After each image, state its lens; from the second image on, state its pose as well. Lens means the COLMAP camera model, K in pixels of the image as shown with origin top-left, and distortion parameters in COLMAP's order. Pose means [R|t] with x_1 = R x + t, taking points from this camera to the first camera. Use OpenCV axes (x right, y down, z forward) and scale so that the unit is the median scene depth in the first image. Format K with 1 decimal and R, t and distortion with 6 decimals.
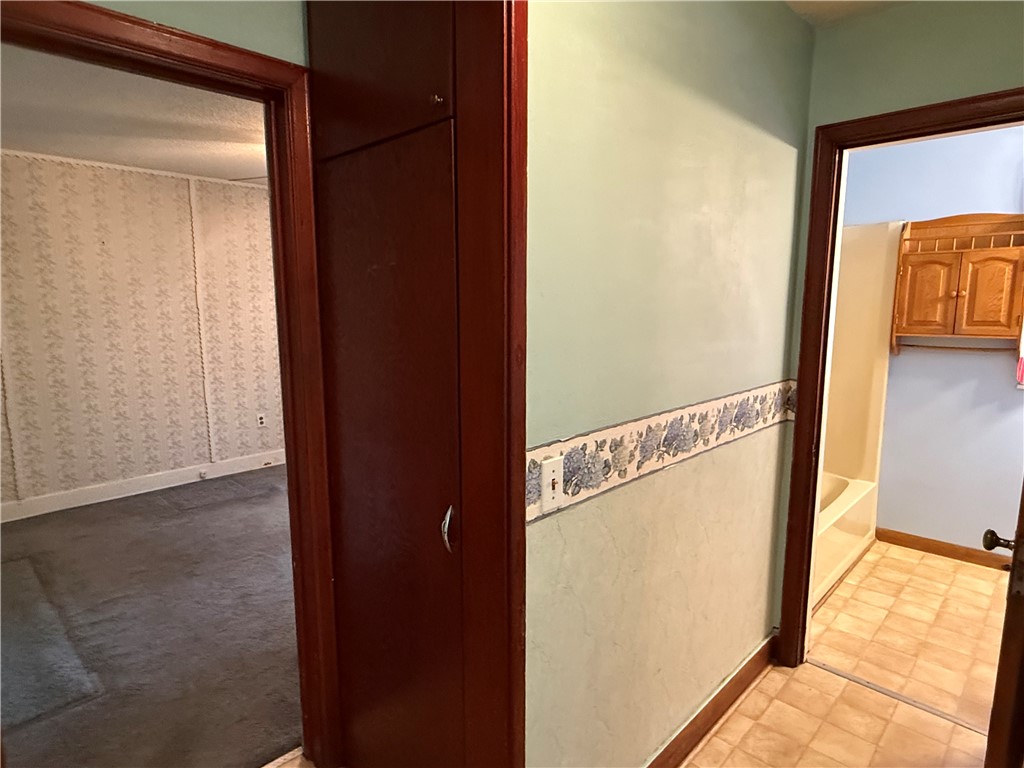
lens RADIAL K [[578.5, 0, 512.0], [0, 578.5, 384.0], [0, 0, 1]] dist [0.002880, 0.000559]
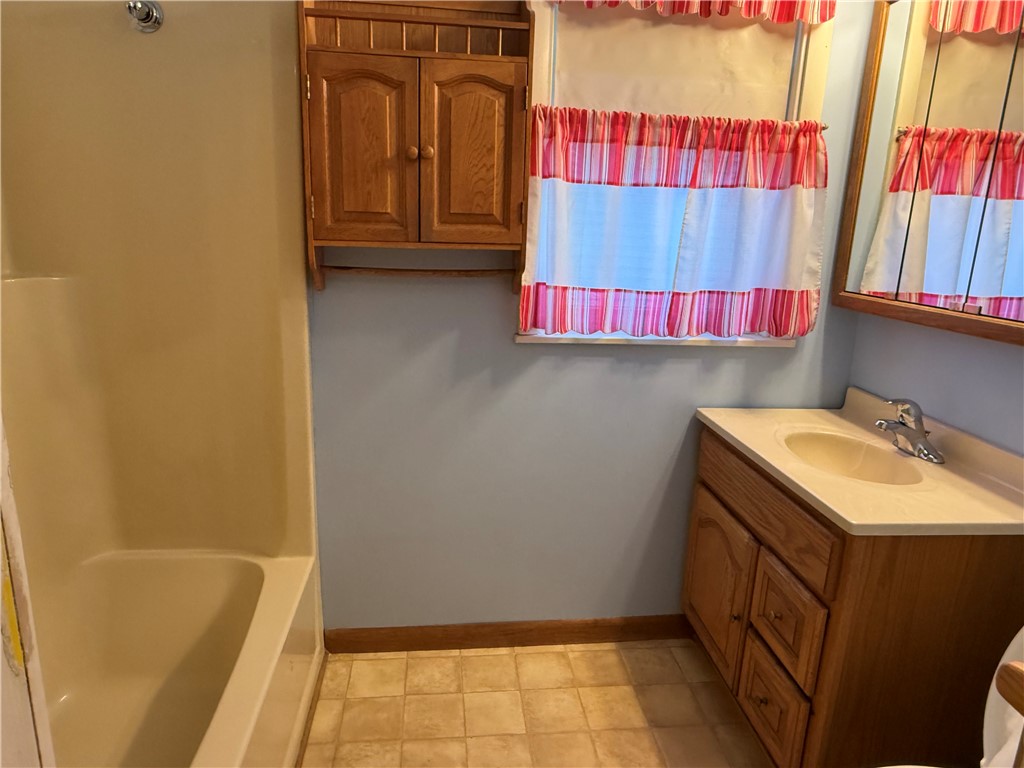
lens RADIAL K [[660.1, 0, 505.4], [0, 660.1, 389.8], [0, 0, 1]] dist [-0.006163, 0.002520]
pose [[0.637120, -0.162809, 0.753374, 0.376782], [0.076662, 0.985975, 0.148243, -0.040678], [-0.766943, -0.036694, 0.640665, 0.590769]]
